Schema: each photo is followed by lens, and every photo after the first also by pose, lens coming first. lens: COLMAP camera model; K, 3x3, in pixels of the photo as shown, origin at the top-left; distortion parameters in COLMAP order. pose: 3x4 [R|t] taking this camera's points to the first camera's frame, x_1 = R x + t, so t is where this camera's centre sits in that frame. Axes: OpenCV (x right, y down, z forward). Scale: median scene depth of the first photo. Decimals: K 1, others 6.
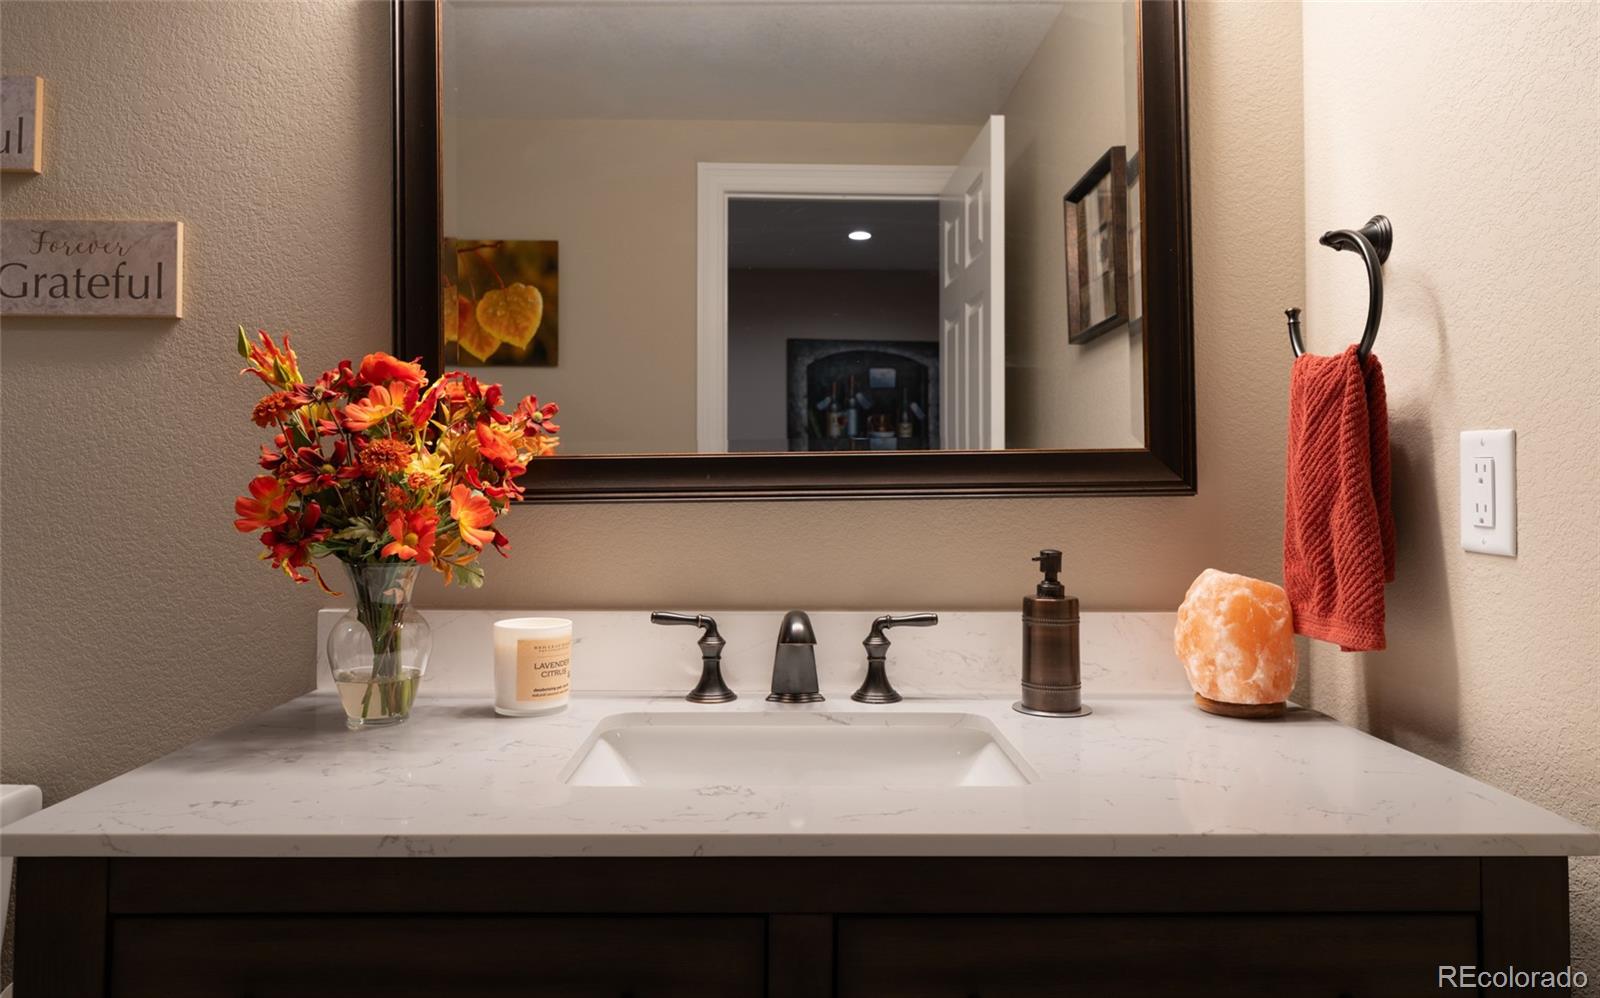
lens RADIAL K [[1040.0, 0, 800.0], [0, 1040.0, 459.2], [0, 0, 1]] dist [0.000232, 0.001506]
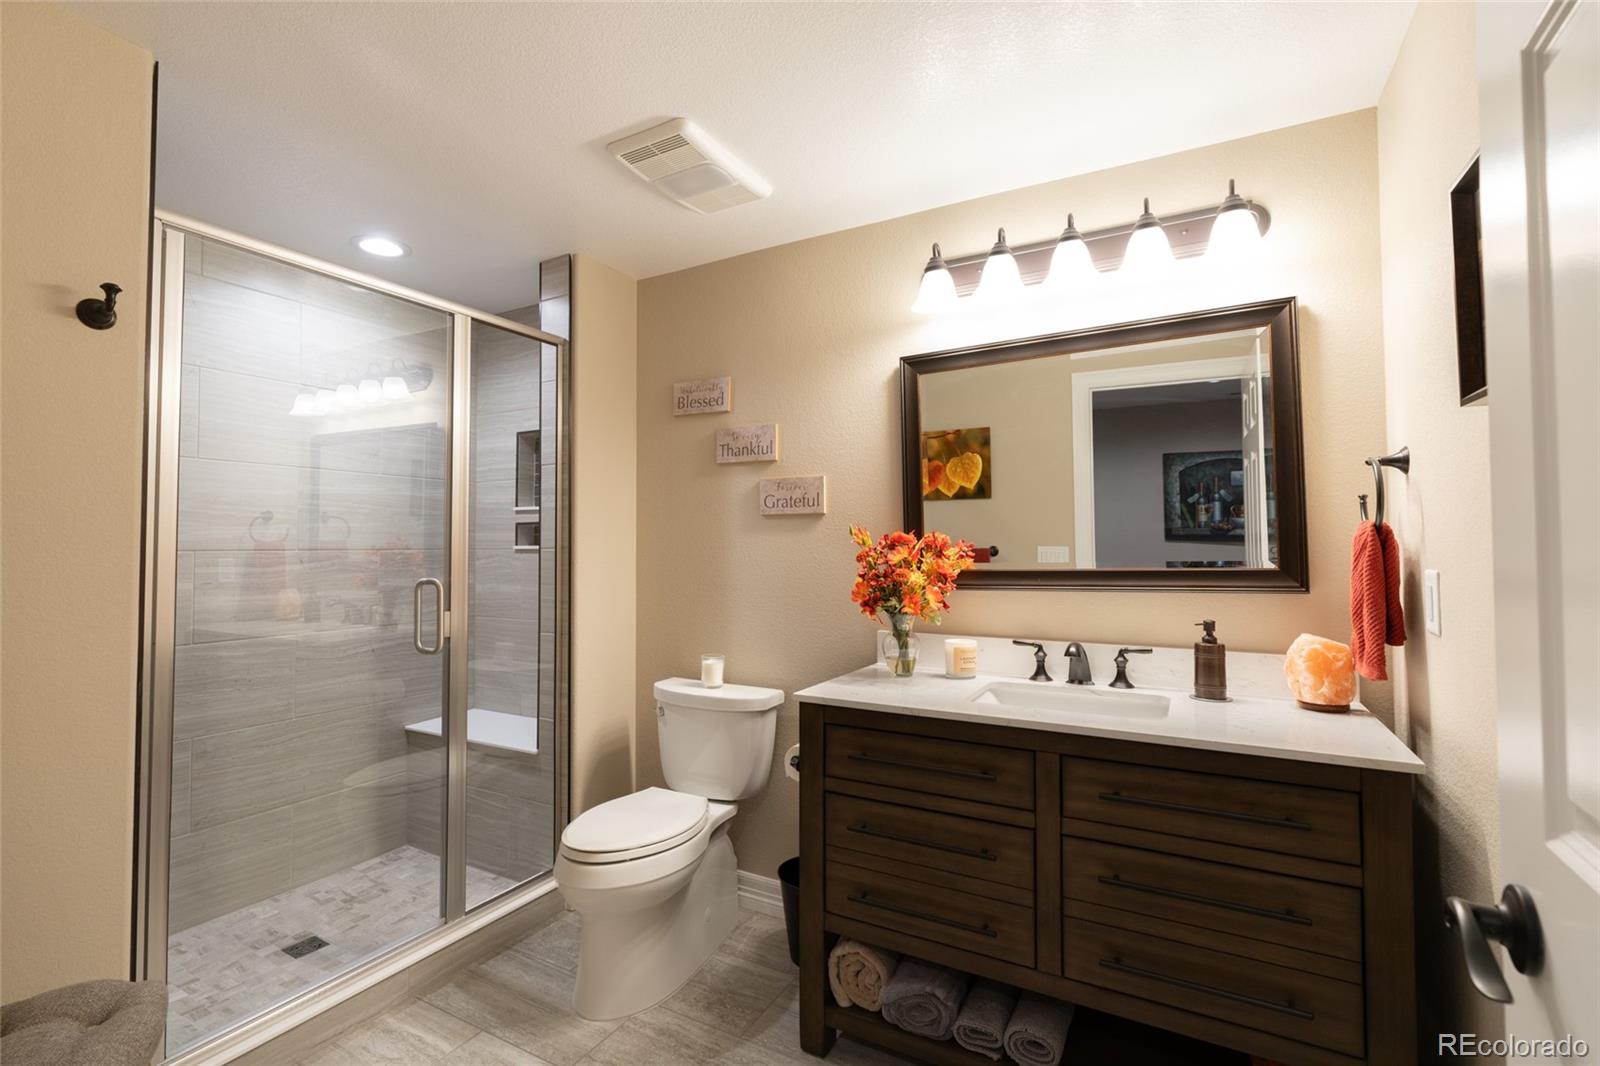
lens RADIAL K [[733.4, 0, 796.2], [0, 733.4, 526.3], [0, 0, 1]] dist [-0.001218, 0.000266]
pose [[0.867477, -0.018437, -0.497136, 0.257798], [0.018103, 0.999821, -0.005491, -0.103508], [0.497148, -0.004236, 0.867656, -0.650335]]
